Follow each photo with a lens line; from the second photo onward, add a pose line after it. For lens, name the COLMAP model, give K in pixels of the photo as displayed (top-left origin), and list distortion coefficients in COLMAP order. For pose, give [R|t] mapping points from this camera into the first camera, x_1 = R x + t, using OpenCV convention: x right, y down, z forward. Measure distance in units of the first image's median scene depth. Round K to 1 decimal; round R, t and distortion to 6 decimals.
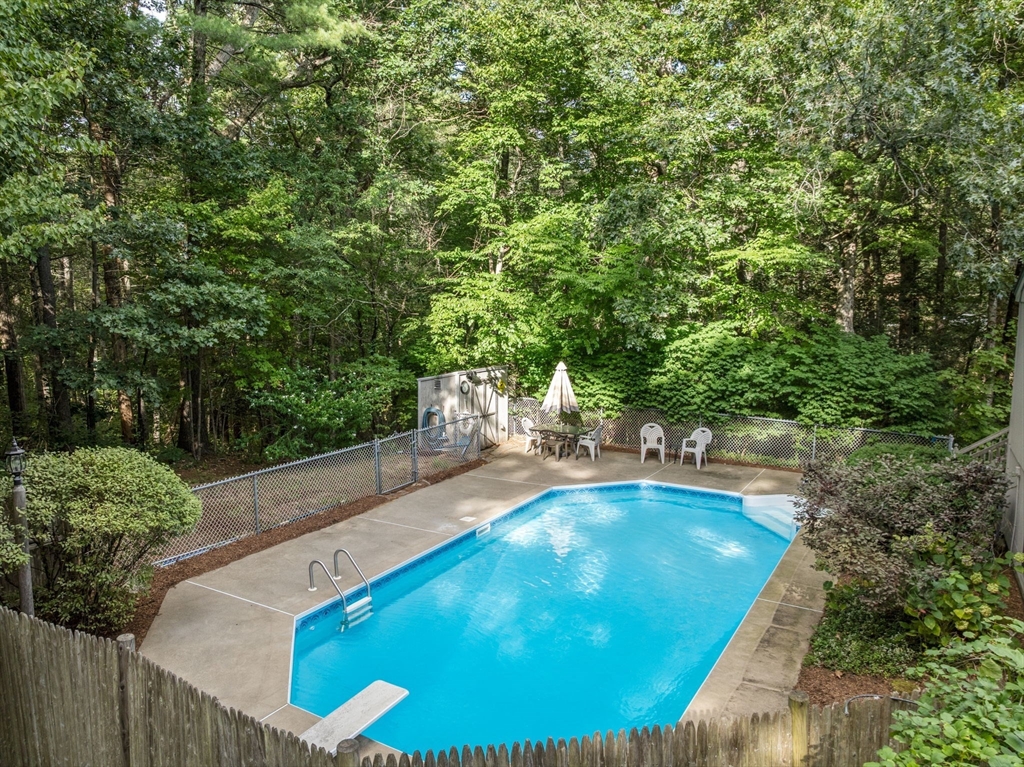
lens RADIAL K [[767.3, 0, 507.2], [0, 767.3, 373.8], [0, 0, 1]] dist [-0.022999, -0.005710]
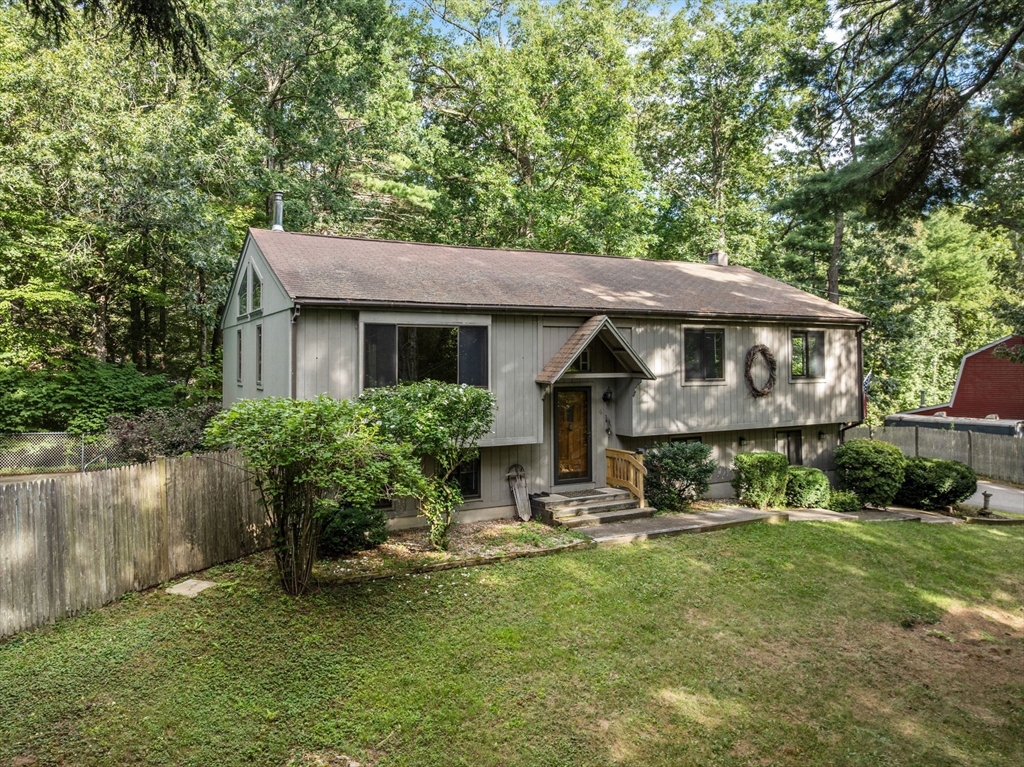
lens RADIAL K [[767.3, 0, 509.1], [0, 767.3, 375.4], [0, 0, 1]] dist [-0.022999, -0.005710]
pose [[0.569236, -0.004281, 0.822163, -0.239634], [0.084679, 0.994974, -0.053448, 0.100831], [-0.817802, 0.100045, 0.566737, -0.314476]]
